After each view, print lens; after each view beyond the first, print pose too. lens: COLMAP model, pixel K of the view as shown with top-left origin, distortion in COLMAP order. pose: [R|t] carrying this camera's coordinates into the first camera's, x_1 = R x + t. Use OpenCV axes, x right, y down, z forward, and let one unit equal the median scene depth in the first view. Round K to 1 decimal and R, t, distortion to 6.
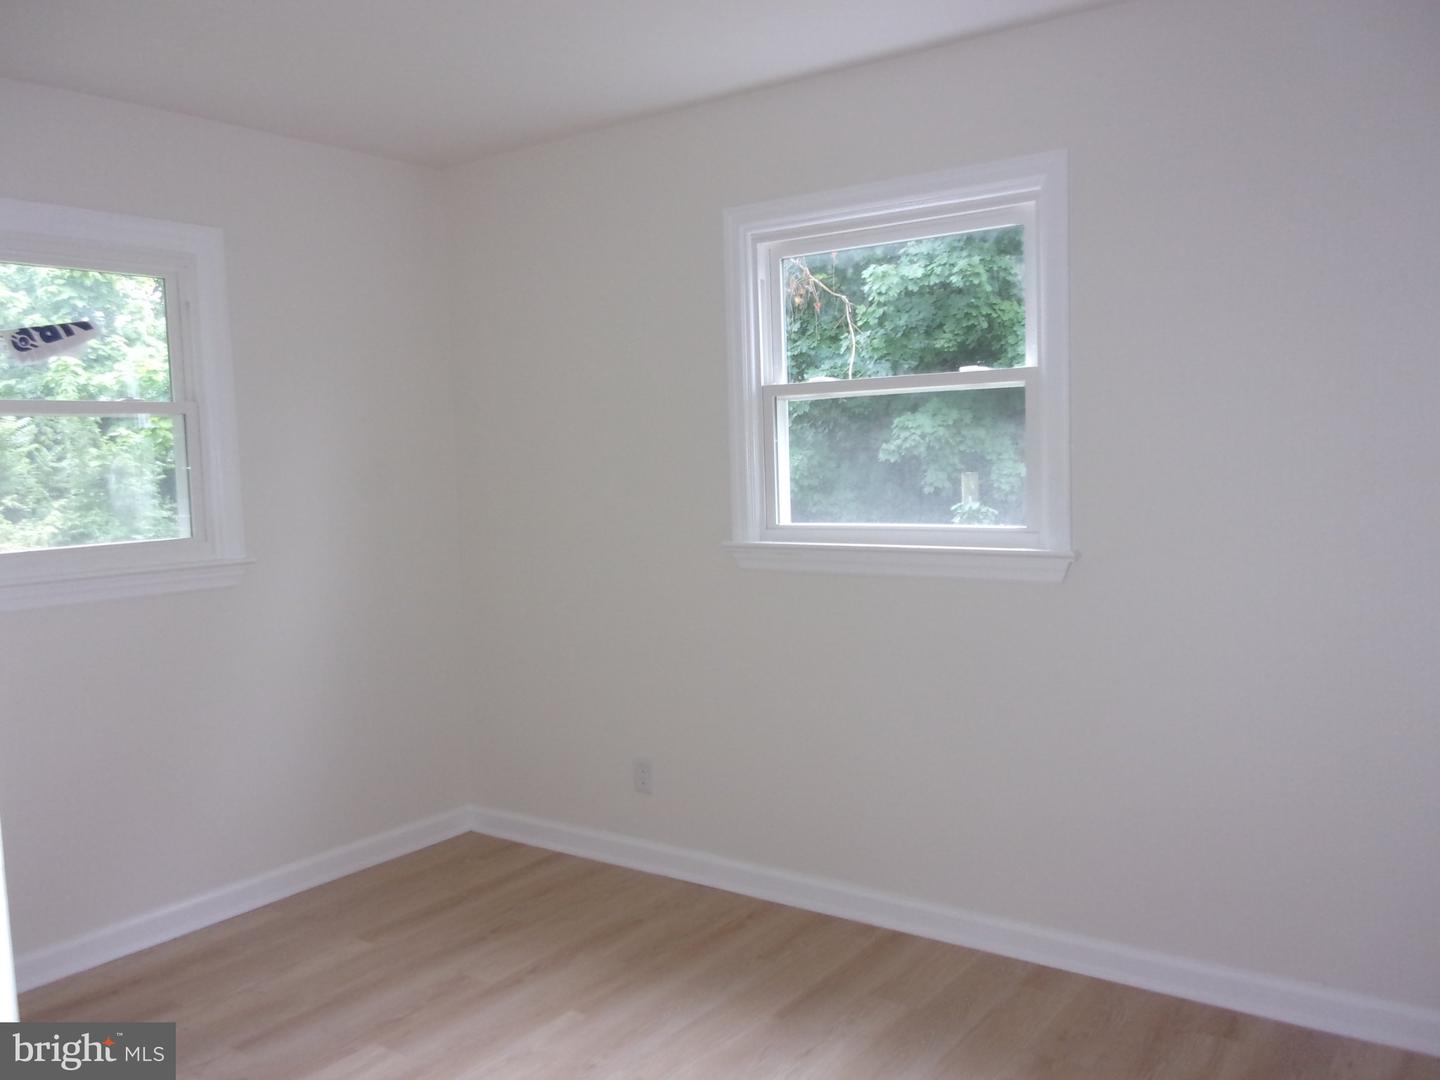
lens RADIAL K [[1223.7, 0, 688.0], [0, 1223.7, 540.5], [0, 0, 1]] dist [0.008016, -0.013913]
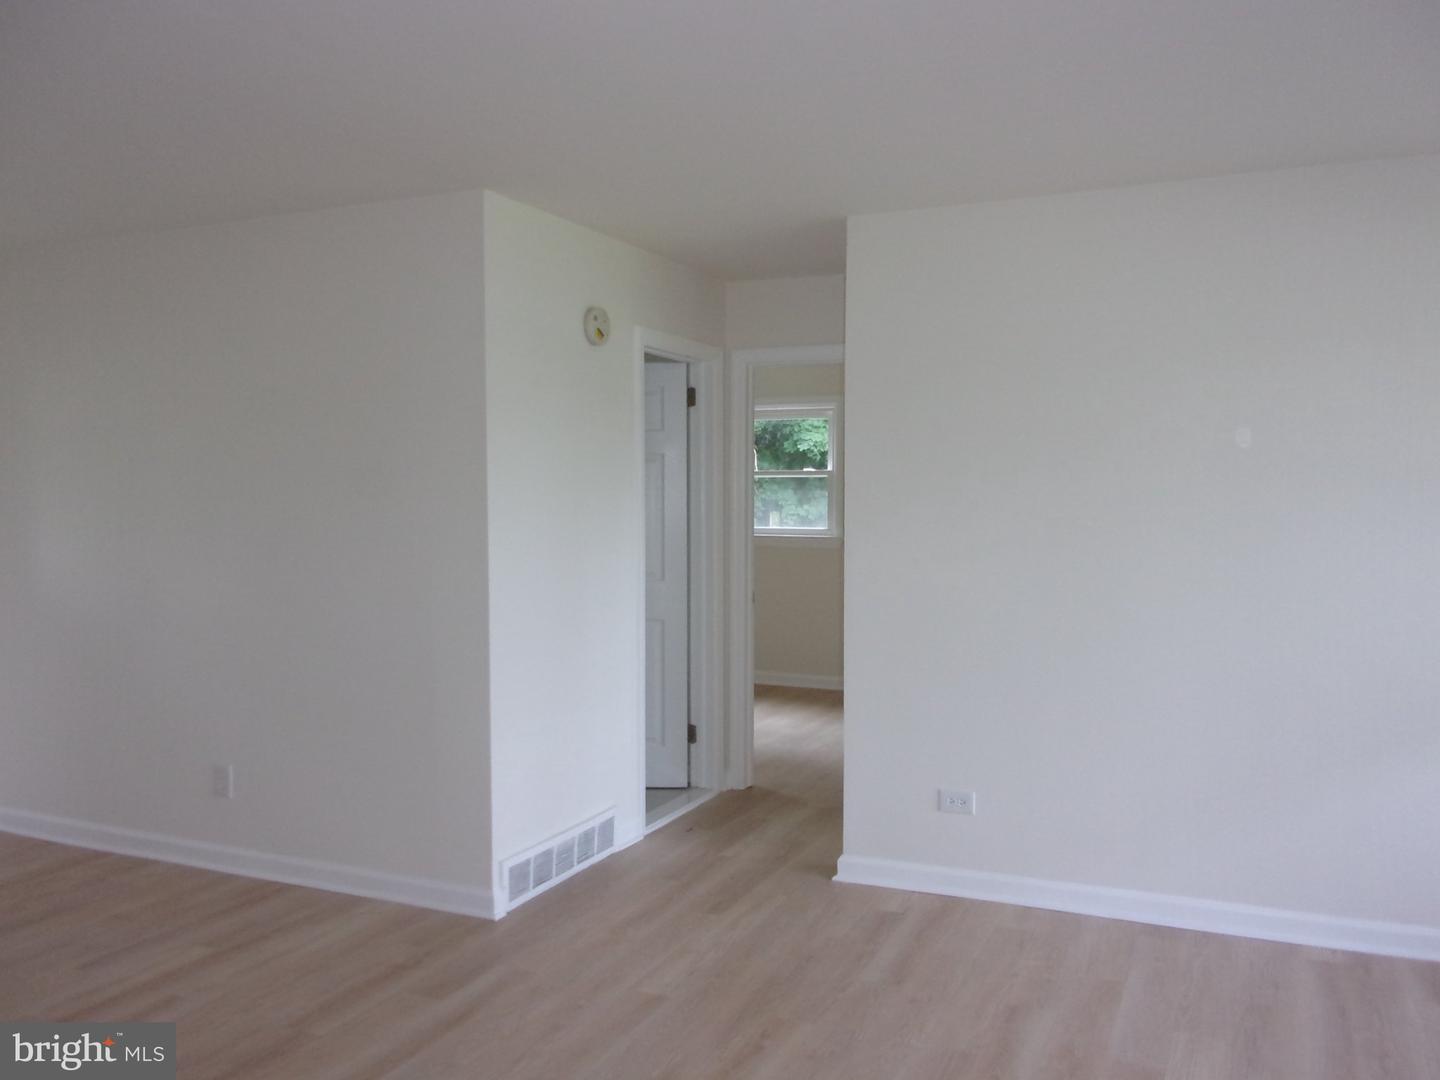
lens RADIAL K [[1223.7, 0, 688.0], [0, 1223.7, 540.5], [0, 0, 1]] dist [0.008016, -0.013913]
pose [[0.980581, 0.010676, 0.195824, -0.544901], [-0.003699, 0.999346, -0.035960, 0.113384], [-0.196080, 0.034537, 0.979979, -1.562183]]
